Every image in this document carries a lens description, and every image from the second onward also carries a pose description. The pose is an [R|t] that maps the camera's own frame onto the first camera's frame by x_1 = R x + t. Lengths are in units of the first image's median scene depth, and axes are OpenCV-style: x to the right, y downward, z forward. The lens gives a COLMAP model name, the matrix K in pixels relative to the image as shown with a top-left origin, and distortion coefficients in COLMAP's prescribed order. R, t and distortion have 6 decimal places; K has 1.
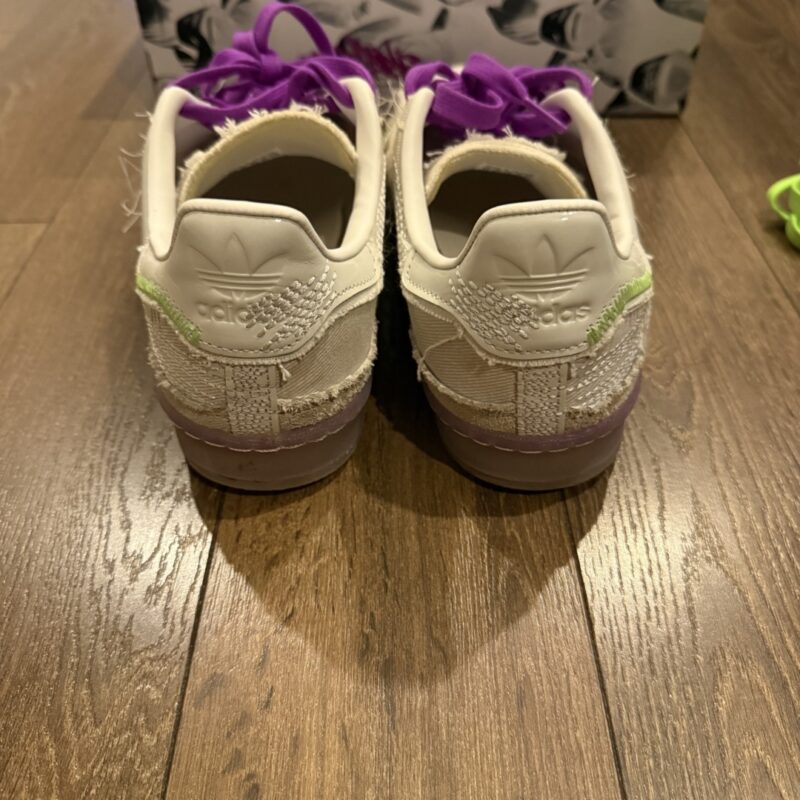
lens RADIAL K [[795.4, 0, 402.0], [0, 795.4, 395.6], [0, 0, 1]] dist [-0.001647, -0.035391]
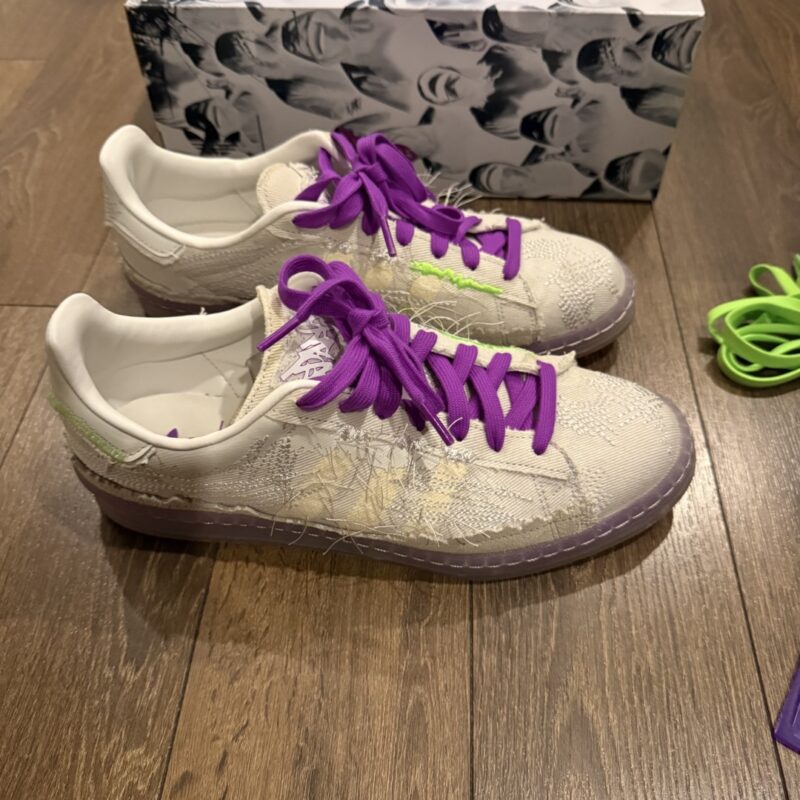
lens RADIAL K [[789.8, 0, 396.5], [0, 789.8, 399.3], [0, 0, 1]] dist [-0.018428, -0.010662]
pose [[0.997705, 0.049150, -0.046566, 0.127701], [-0.042605, 0.990283, 0.132382, -0.393697], [0.052620, -0.130094, 0.990104, -0.179680]]
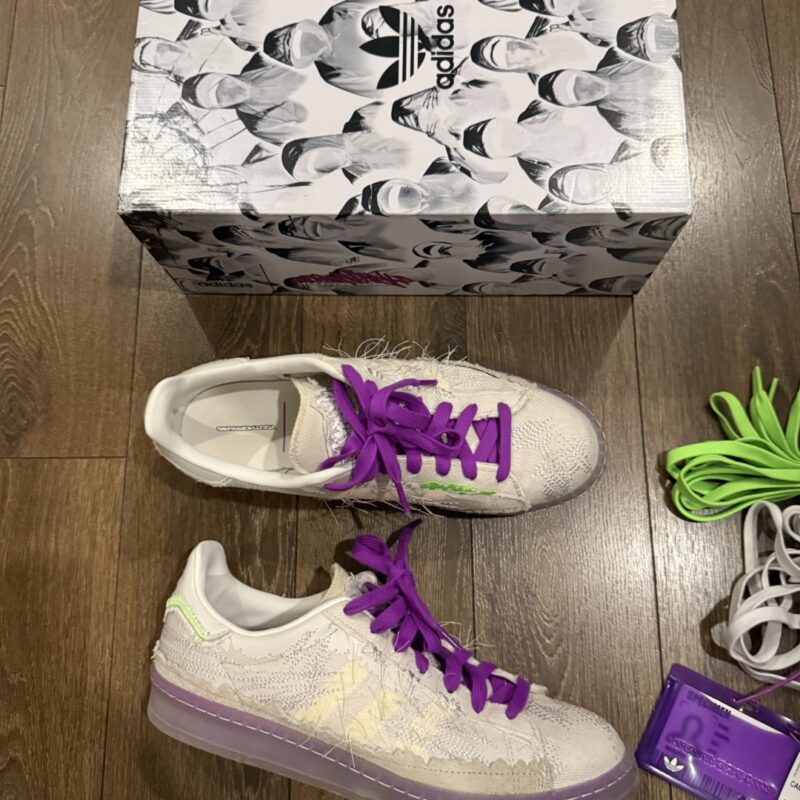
lens RADIAL K [[770.1, 0, 400.0], [0, 770.1, 400.0], [0, 0, 1]] dist [0.139110, -0.388704]
pose [[0.999854, -0.002805, -0.016832, 0.058814], [0.011602, 0.835041, 0.550065, -1.548735], [0.012512, -0.550181, 0.834952, -0.048776]]
